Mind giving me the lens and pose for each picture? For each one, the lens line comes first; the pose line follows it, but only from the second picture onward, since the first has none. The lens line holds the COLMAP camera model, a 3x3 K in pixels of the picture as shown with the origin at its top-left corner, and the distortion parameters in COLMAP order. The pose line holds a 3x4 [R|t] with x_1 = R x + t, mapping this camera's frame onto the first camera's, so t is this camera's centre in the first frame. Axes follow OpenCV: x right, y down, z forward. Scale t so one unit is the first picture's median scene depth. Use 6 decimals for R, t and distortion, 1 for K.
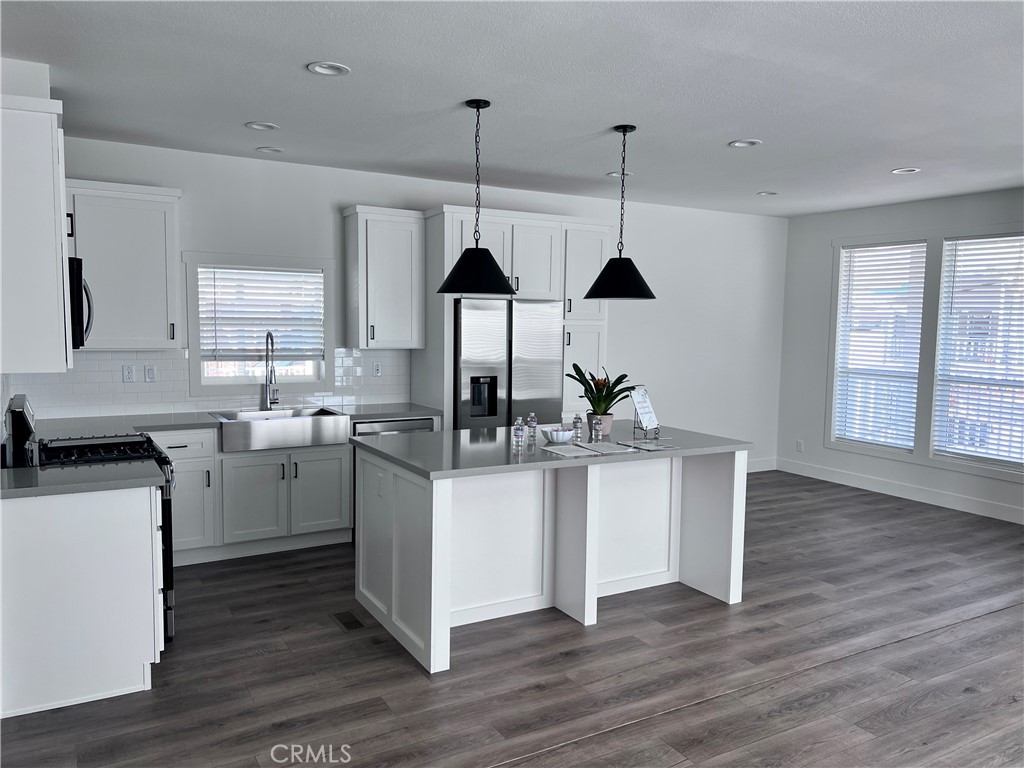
lens RADIAL K [[769.8, 0, 512.0], [0, 769.8, 384.0], [0, 0, 1]] dist [0.002112, -0.000697]
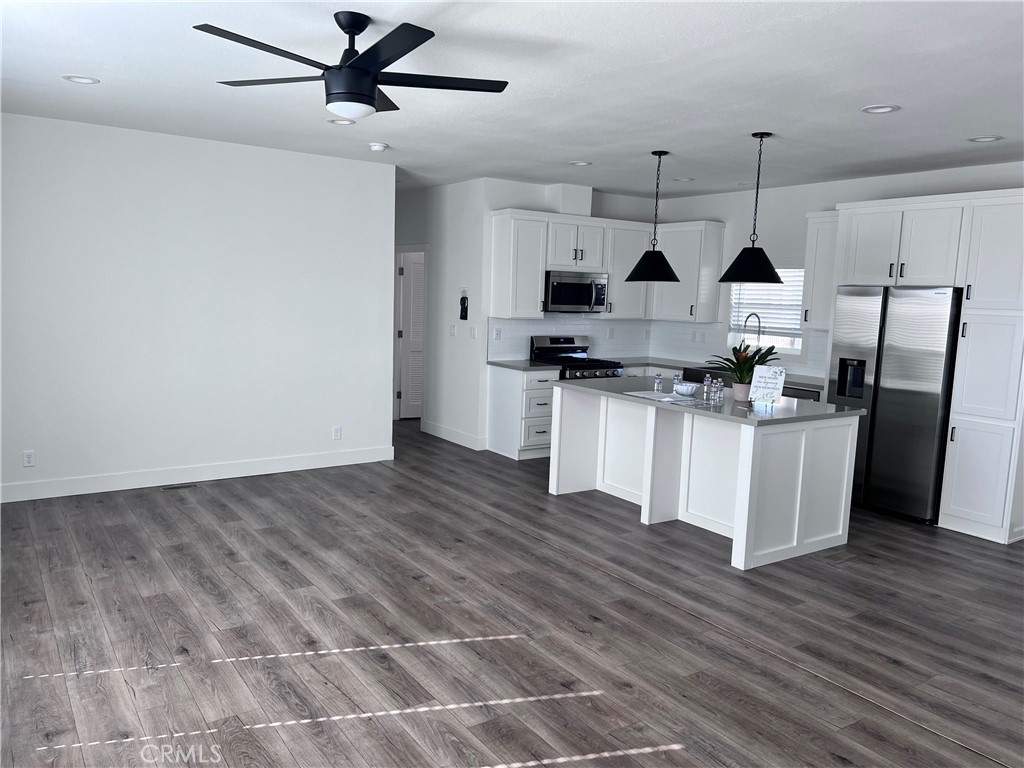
lens RADIAL K [[769.8, 0, 512.0], [0, 769.8, 384.0], [0, 0, 1]] dist [0.002112, -0.000697]
pose [[0.082453, 0.109748, -0.990534, 1.217763], [-0.123295, 0.987406, 0.099139, -0.029561], [0.988939, 0.113954, 0.094946, 0.534472]]
